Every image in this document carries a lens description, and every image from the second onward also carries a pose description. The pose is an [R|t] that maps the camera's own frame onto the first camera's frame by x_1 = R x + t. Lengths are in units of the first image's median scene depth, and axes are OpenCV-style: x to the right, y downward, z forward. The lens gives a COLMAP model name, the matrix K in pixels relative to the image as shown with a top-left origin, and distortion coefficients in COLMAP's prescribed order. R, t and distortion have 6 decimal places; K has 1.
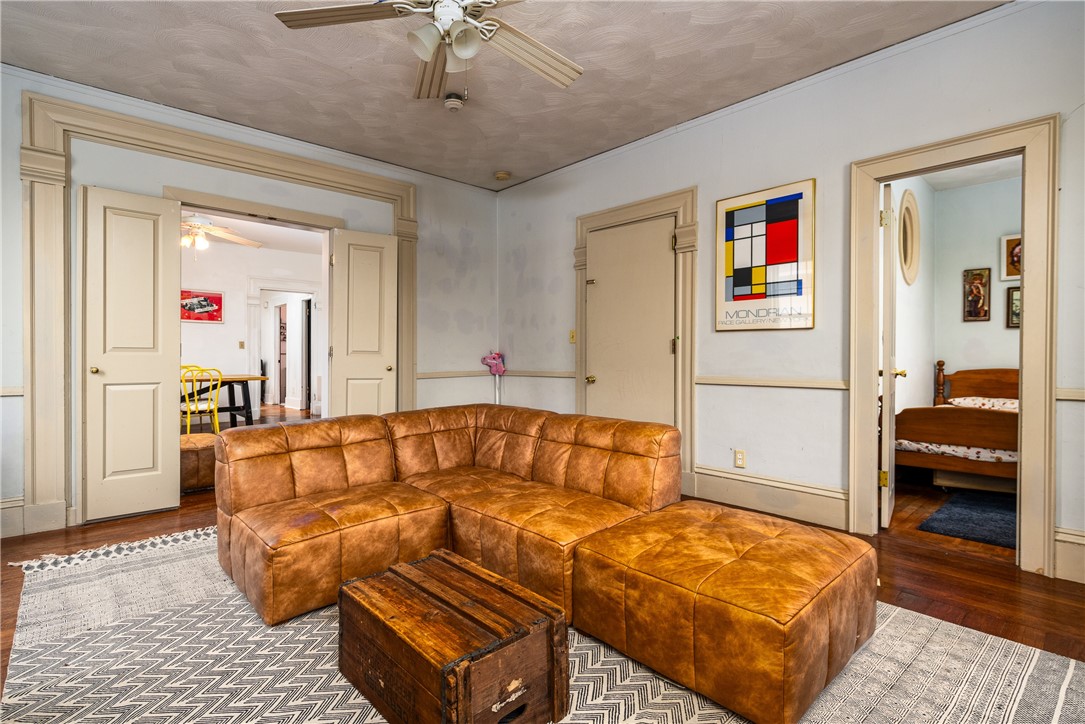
lens RADIAL K [[550.1, 0, 543.3], [0, 550.1, 359.1], [0, 0, 1]] dist [0.010747, -0.000269]
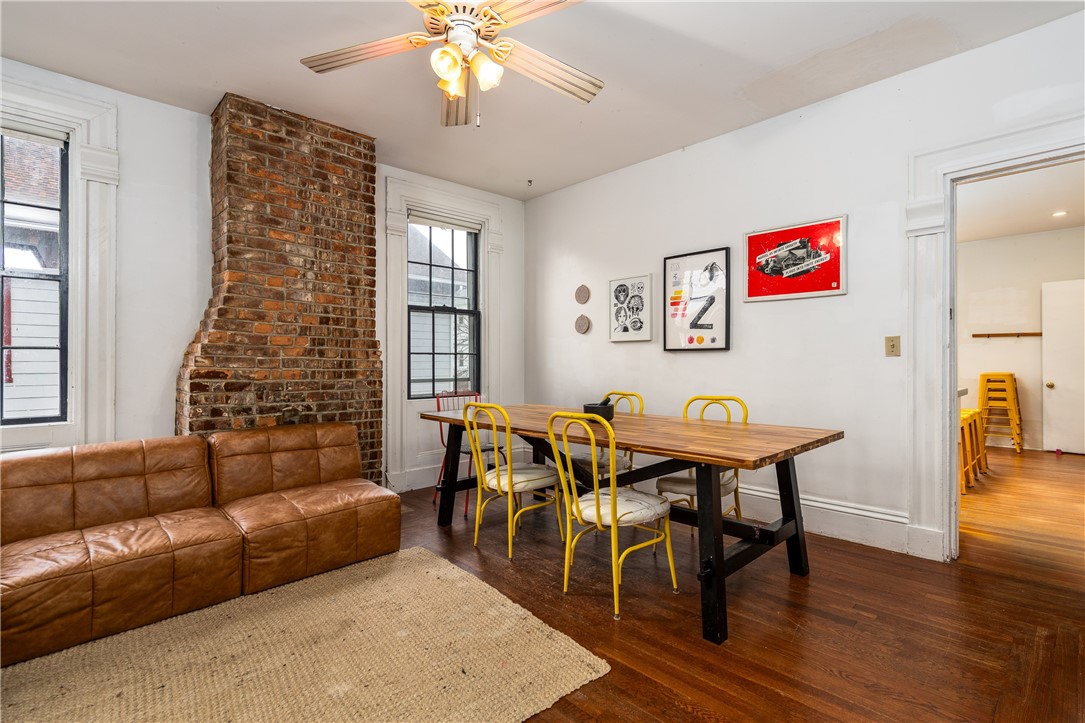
lens RADIAL K [[518.9, 0, 542.5], [0, 518.9, 361.5], [0, 0, 1]] dist [0.015046, -0.000083]
pose [[0.028728, -0.004739, -0.999576, -0.206000], [-0.004076, 0.999980, -0.004858, -0.012393], [0.999579, 0.004213, 0.028708, 0.777248]]
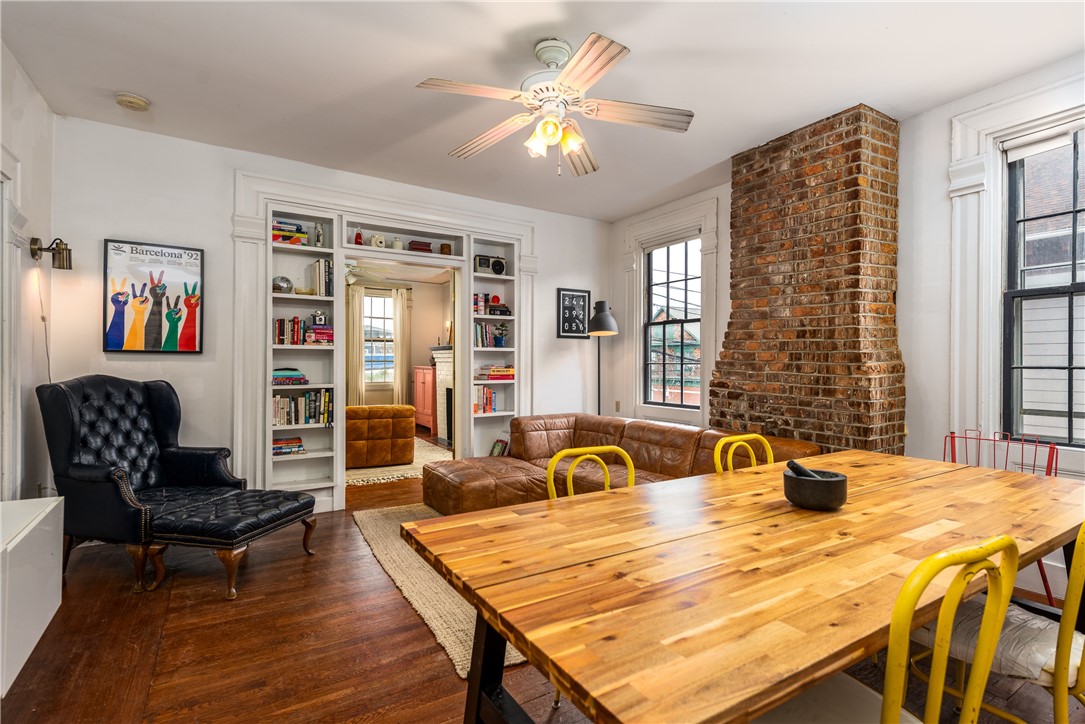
lens RADIAL K [[518.9, 0, 542.5], [0, 518.9, 362.0], [0, 0, 1]] dist [0.015046, -0.000083]
pose [[-0.983180, -0.007912, 0.182468, -0.522497], [-0.006461, 0.999943, 0.008546, -0.028134], [-0.182525, 0.007223, -0.983175, 1.060246]]
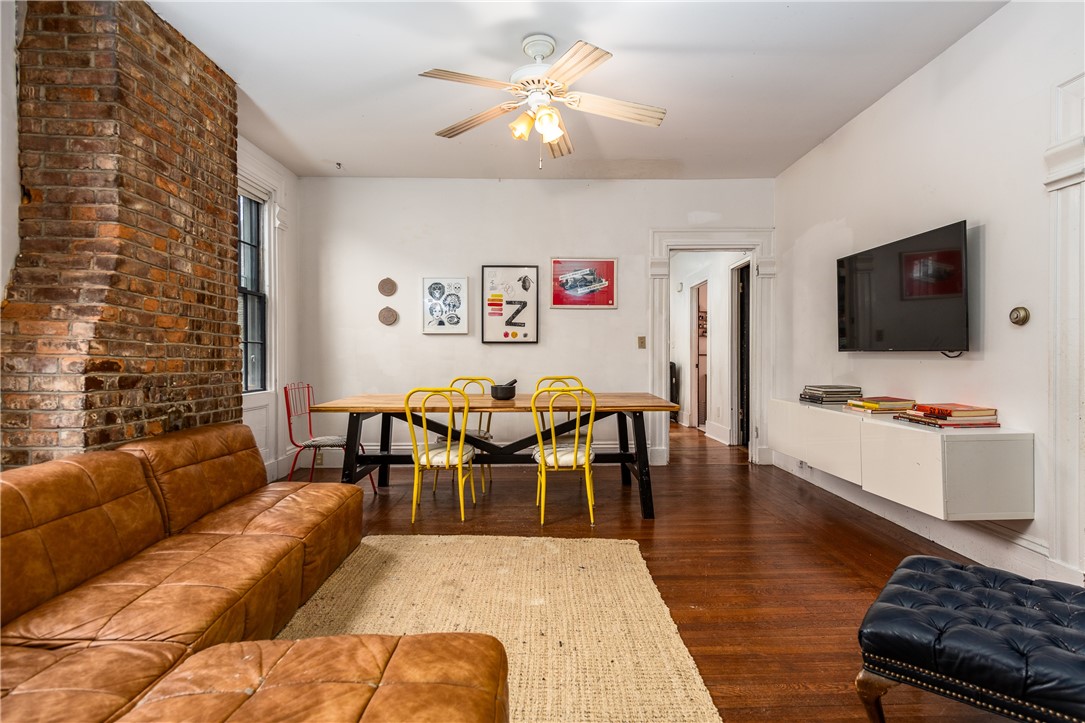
lens RADIAL K [[550.1, 0, 543.3], [0, 550.1, 358.6], [0, 0, 1]] dist [0.010747, -0.000269]
pose [[0.753986, -0.000990, -0.656890, -0.230101], [0.001455, 0.999999, 0.000162, -0.007298], [0.656889, -0.001078, 0.753986, 0.474620]]
